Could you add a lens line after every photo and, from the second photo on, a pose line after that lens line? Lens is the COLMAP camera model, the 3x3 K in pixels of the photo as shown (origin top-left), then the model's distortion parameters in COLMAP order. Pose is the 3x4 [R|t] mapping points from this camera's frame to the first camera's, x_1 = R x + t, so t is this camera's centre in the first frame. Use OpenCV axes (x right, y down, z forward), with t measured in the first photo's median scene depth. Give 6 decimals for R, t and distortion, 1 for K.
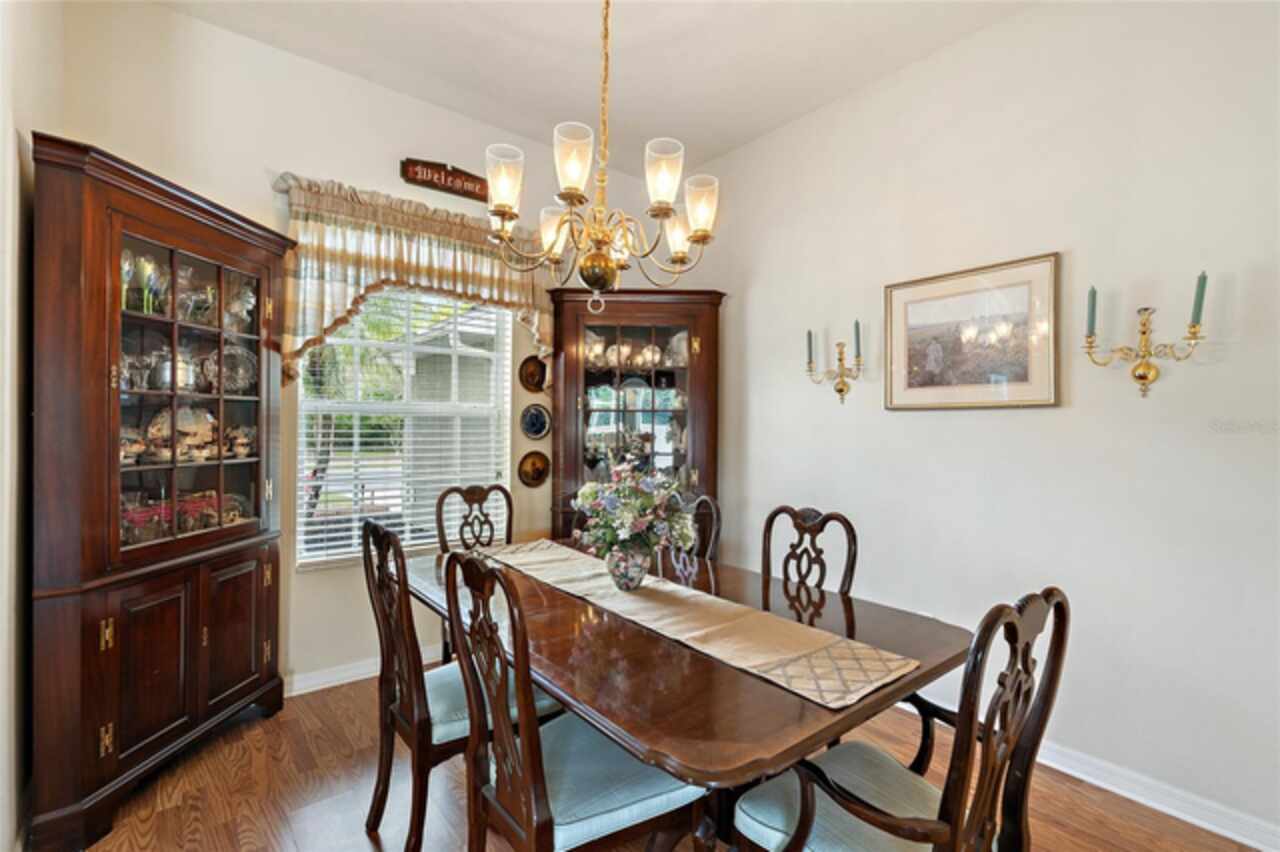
lens RADIAL K [[588.3, 0, 642.0], [0, 588.3, 426.8], [0, 0, 1]] dist [-0.007504, 0.003085]
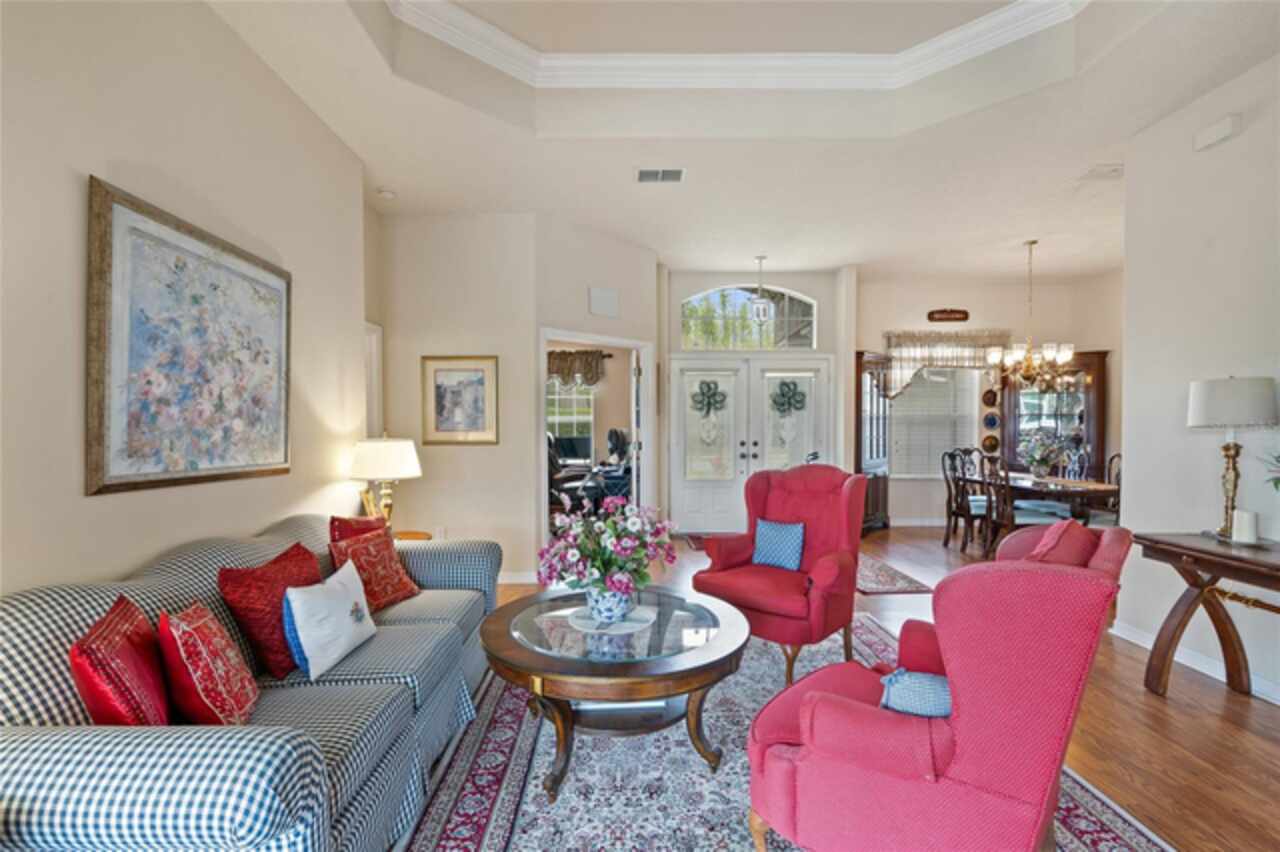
lens RADIAL K [[588.3, 0, 634.2], [0, 588.3, 439.6], [0, 0, 1]] dist [-0.007504, 0.003085]
pose [[0.785914, -0.002494, -0.618330, 0.131589], [0.015564, 0.999755, 0.015750, 0.005107], [0.618139, -0.022002, 0.785761, -1.710838]]
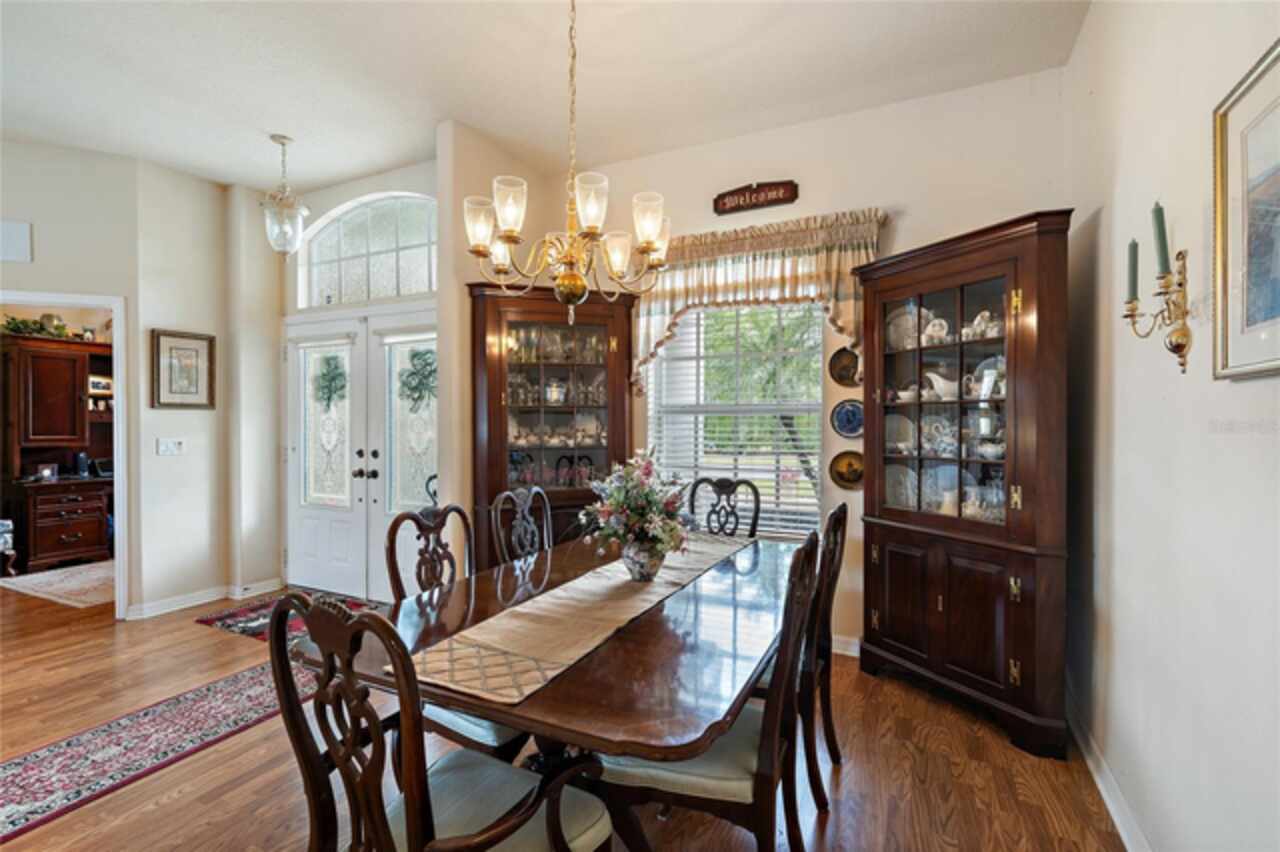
lens RADIAL K [[588.3, 0, 634.4], [0, 588.3, 422.9], [0, 0, 1]] dist [-0.007504, 0.003085]
pose [[0.418720, -0.009698, -0.908064, 0.619253], [0.004350, 0.999953, -0.008673, 0.005736], [0.908105, -0.000319, 0.418743, 0.380676]]
